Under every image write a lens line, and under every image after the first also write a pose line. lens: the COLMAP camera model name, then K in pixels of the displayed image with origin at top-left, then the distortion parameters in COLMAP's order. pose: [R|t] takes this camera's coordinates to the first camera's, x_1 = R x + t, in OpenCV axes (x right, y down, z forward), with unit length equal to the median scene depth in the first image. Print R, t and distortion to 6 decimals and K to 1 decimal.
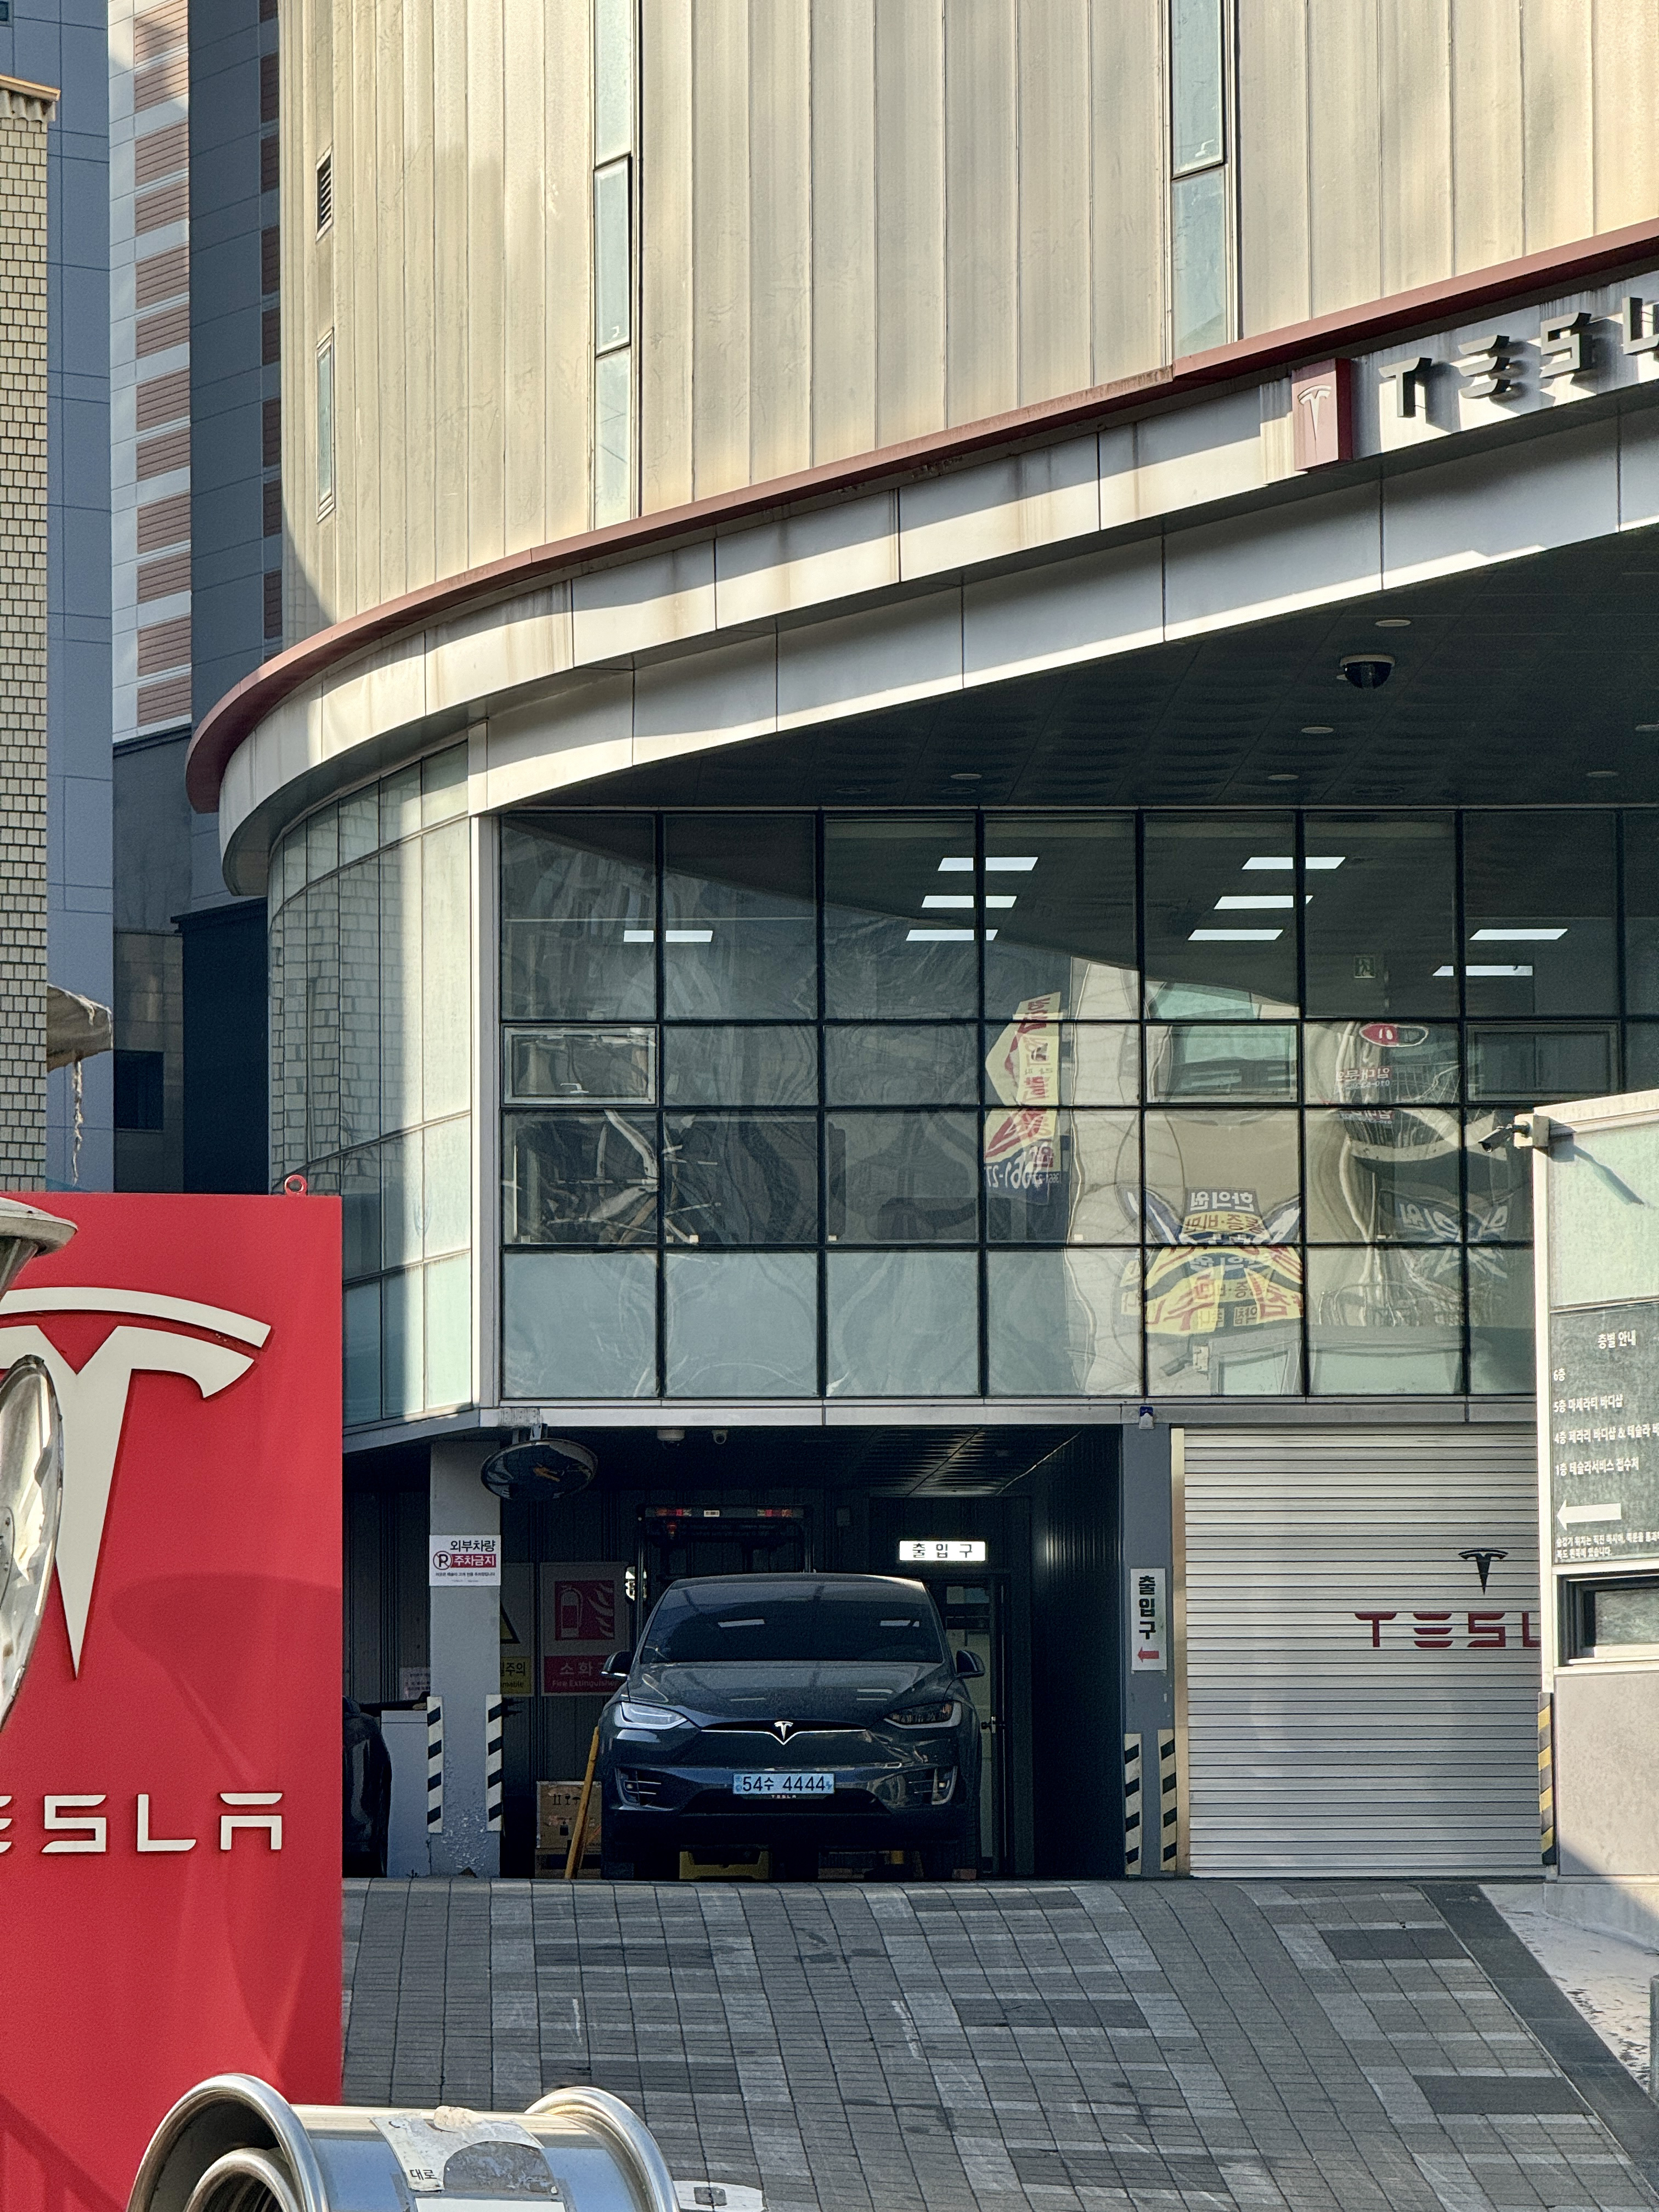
lens RADIAL K [[7737.6, 0, 828.9], [0, 7737.6, 1105.9], [0, 0, 1]] dist [0.688764, 0.000000]
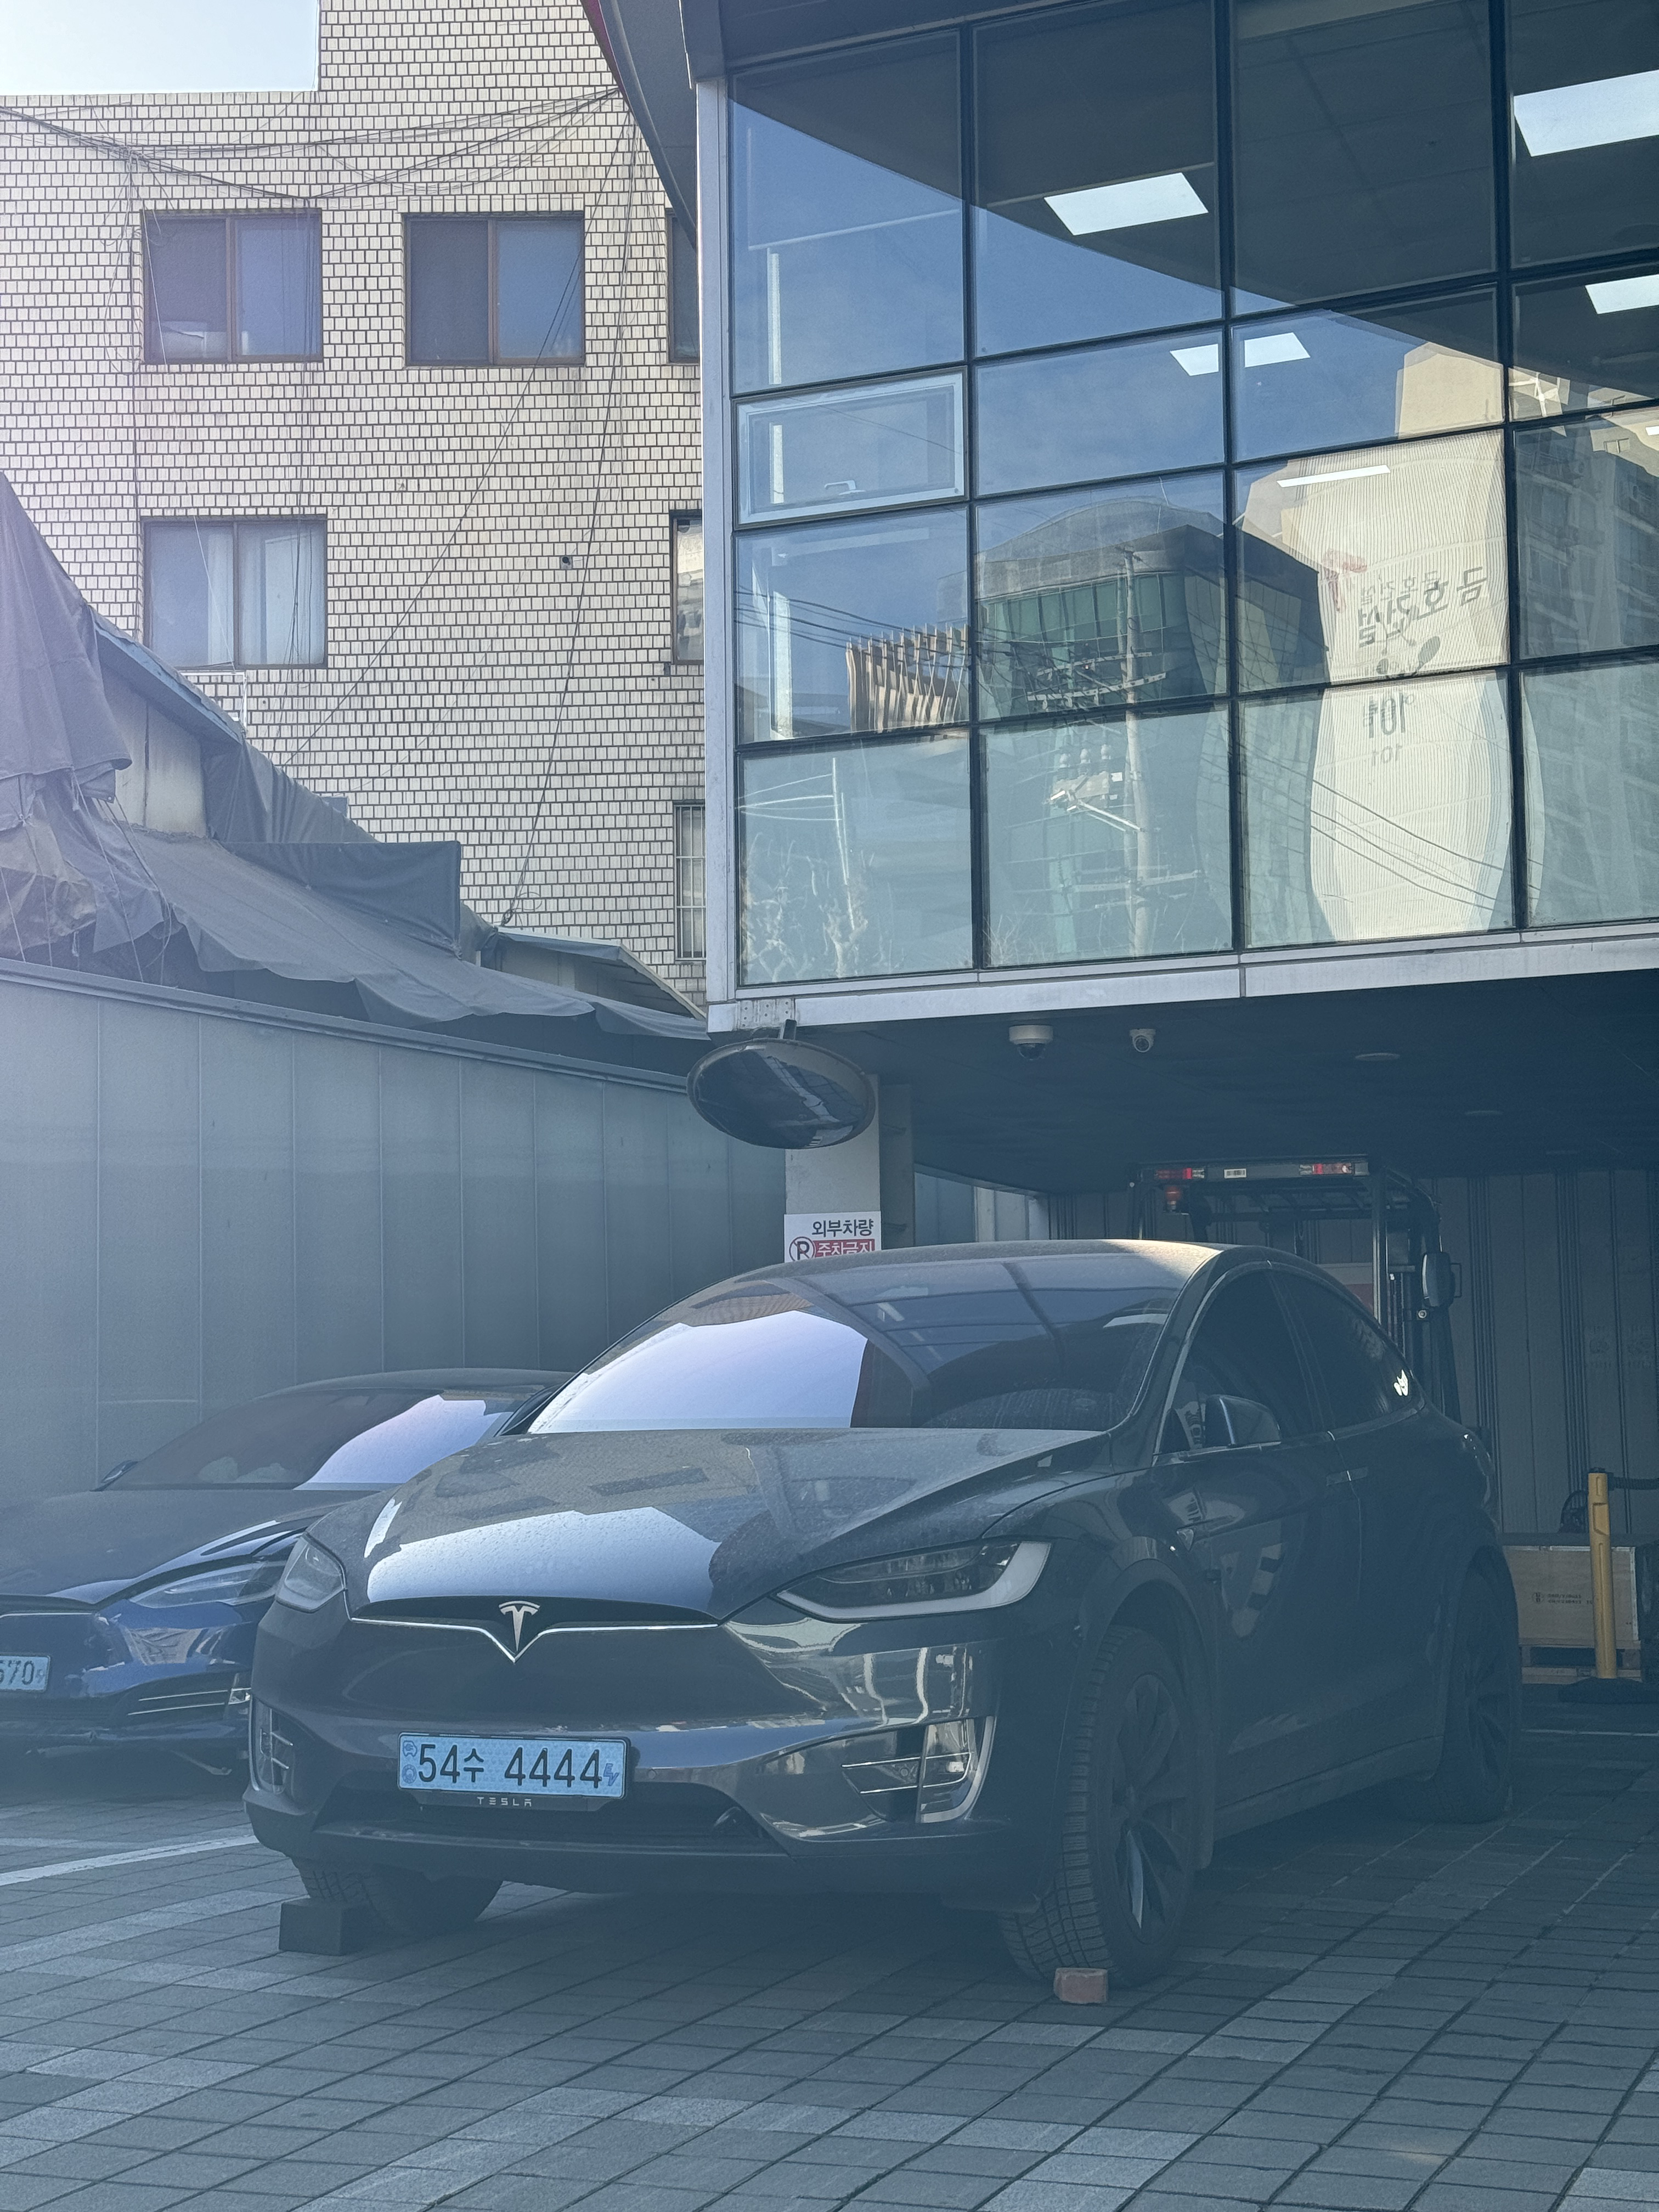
lens RADIAL K [[3113.8, 0, 830.9], [0, 3113.8, 1108.4], [0, 0, 1]] dist [0.126735, 0.000000]
pose [[0.918437, -0.049675, -0.392435, 0.062981], [0.047911, 0.998749, -0.014295, 0.051501], [0.392654, -0.005673, 0.919669, 0.769574]]
